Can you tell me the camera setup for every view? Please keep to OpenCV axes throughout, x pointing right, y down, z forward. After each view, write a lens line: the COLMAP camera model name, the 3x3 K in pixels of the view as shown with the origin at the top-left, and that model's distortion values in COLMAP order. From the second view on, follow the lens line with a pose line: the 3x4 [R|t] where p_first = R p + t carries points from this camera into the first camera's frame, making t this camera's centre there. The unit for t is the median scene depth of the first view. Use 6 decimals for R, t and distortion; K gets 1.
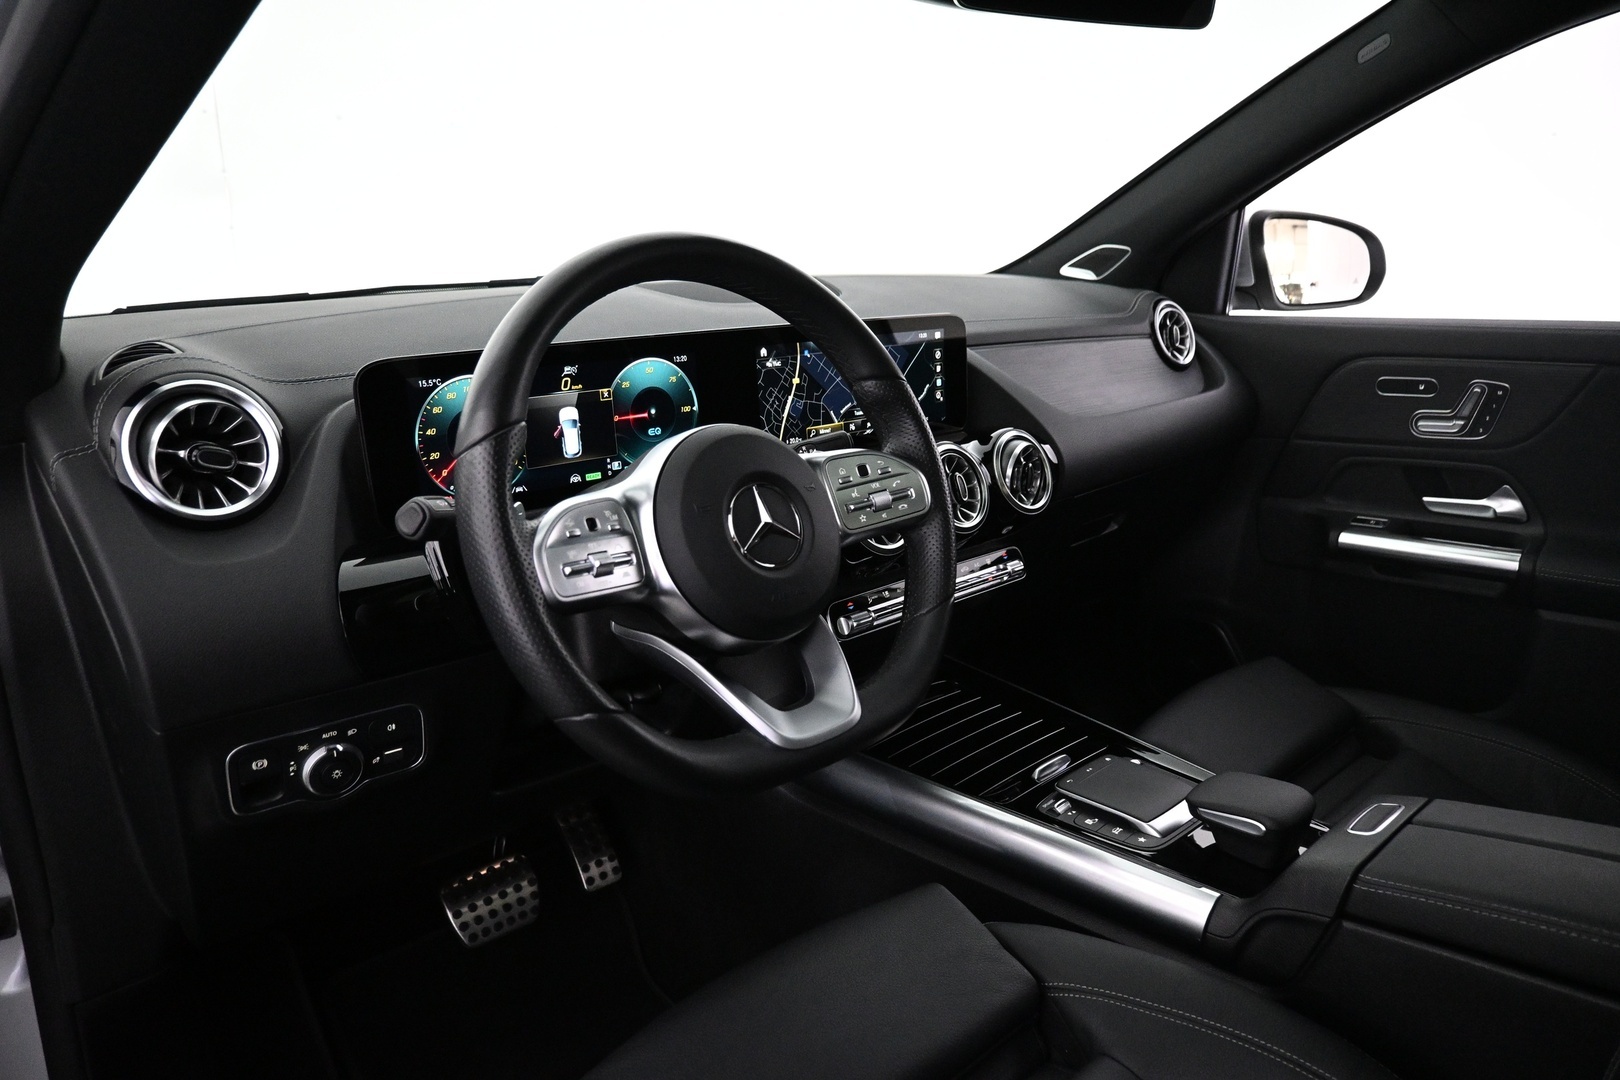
lens RADIAL K [[1078.4, 0, 802.5], [0, 1078.4, 537.6], [0, 0, 1]] dist [-0.006359, -0.000684]
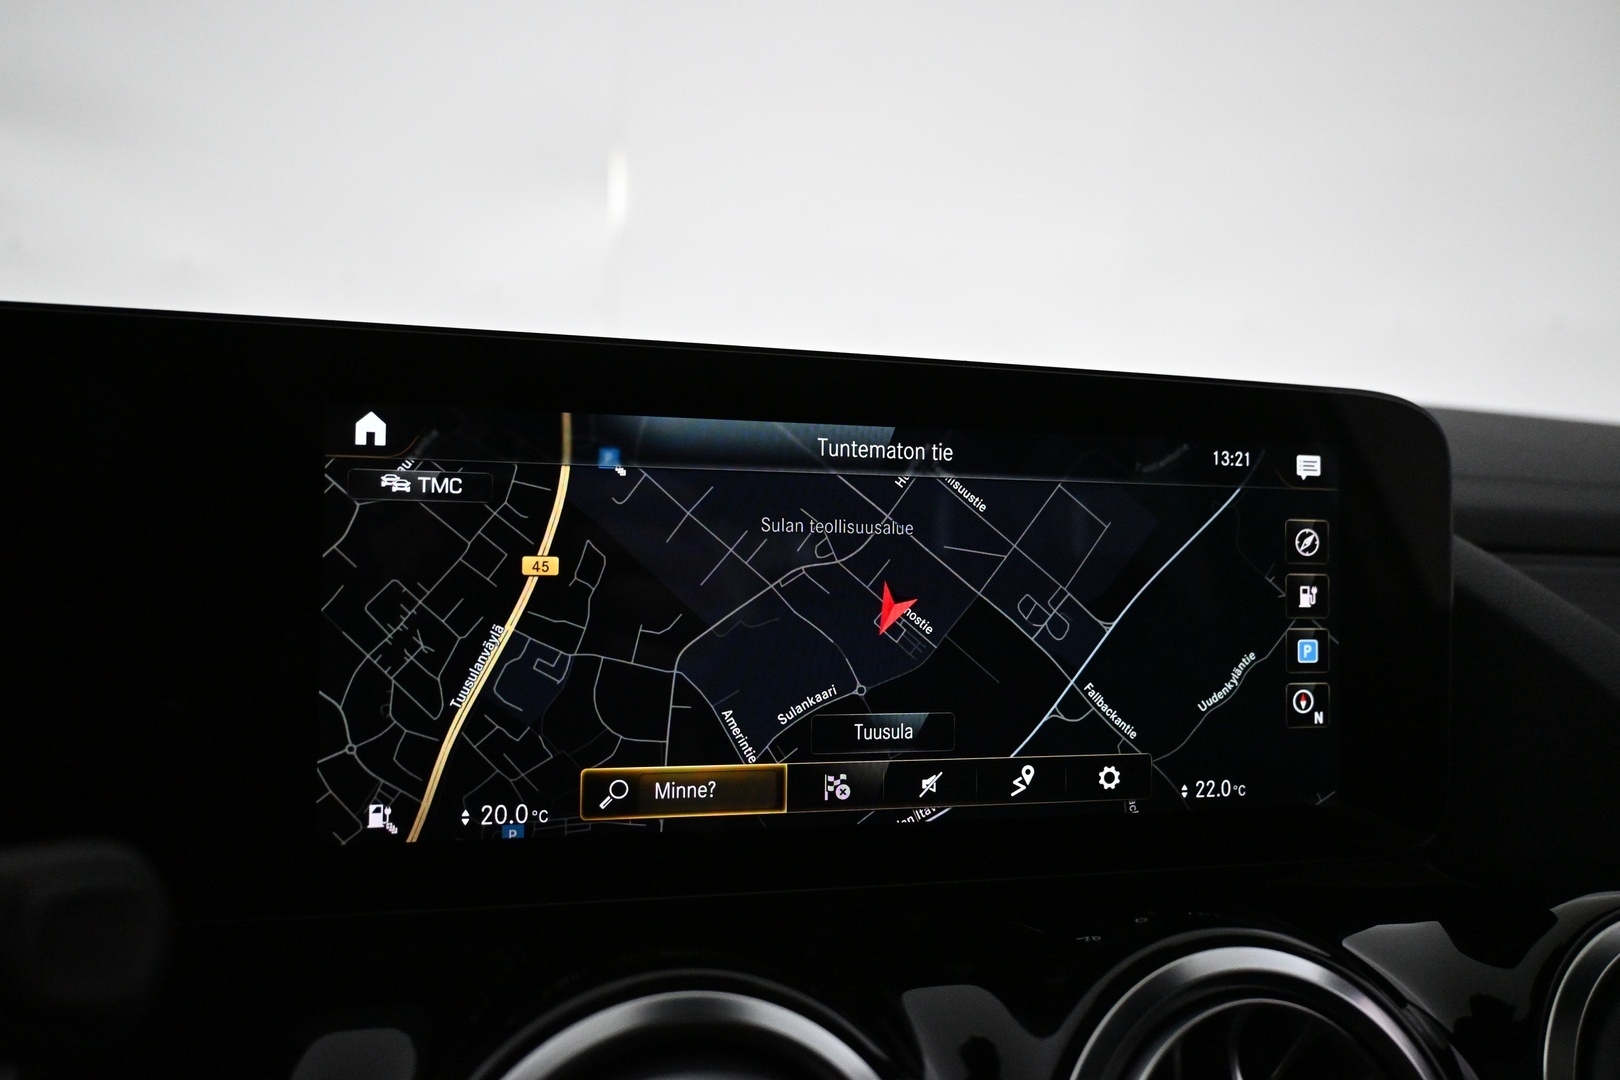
lens RADIAL K [[1242.8, 0, 809.4], [0, 1242.8, 540.1], [0, 0, 1]] dist [0.013304, 0.013343]
pose [[0.892319, 0.054462, -0.448107, 0.172237], [-0.158744, 0.967147, -0.198562, -0.106187], [0.422571, 0.248314, 0.871650, 0.788046]]
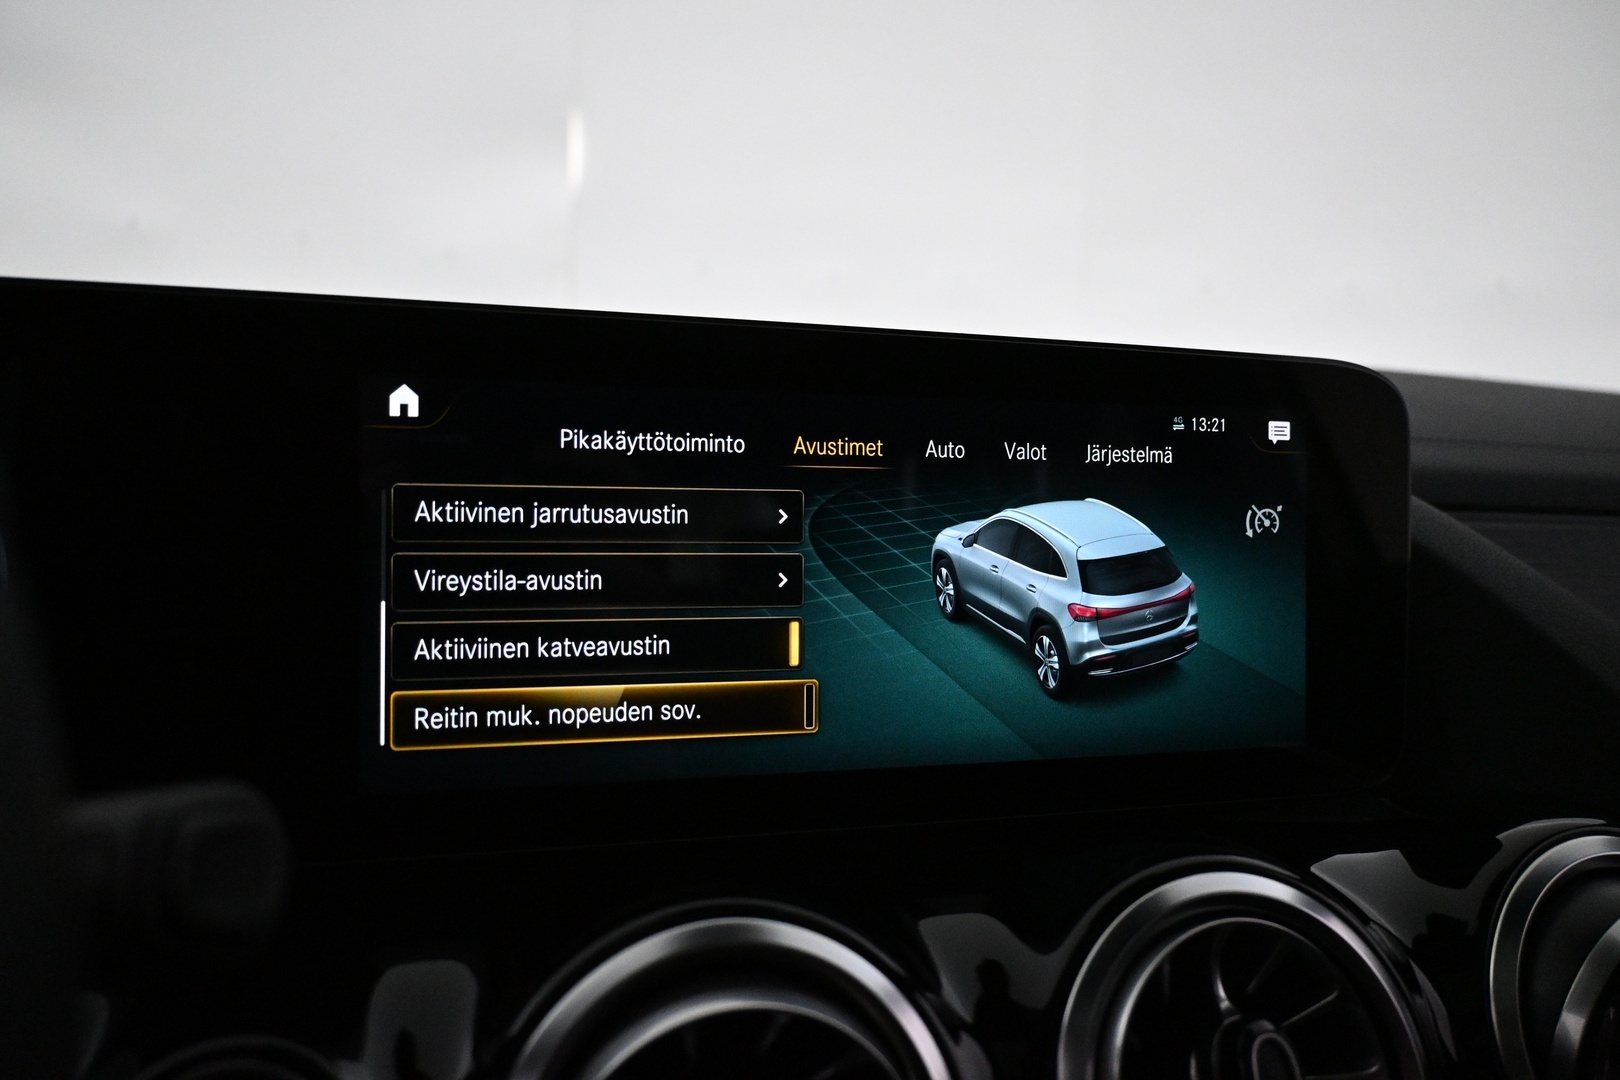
lens RADIAL K [[1242.8, 0, 808.7], [0, 1242.8, 541.8], [0, 0, 1]] dist [0.013304, 0.013343]
pose [[0.908194, 0.061827, -0.413958, 0.168144], [-0.145030, 0.974243, -0.172676, -0.101035], [0.392620, 0.216859, 0.893768, 0.766373]]
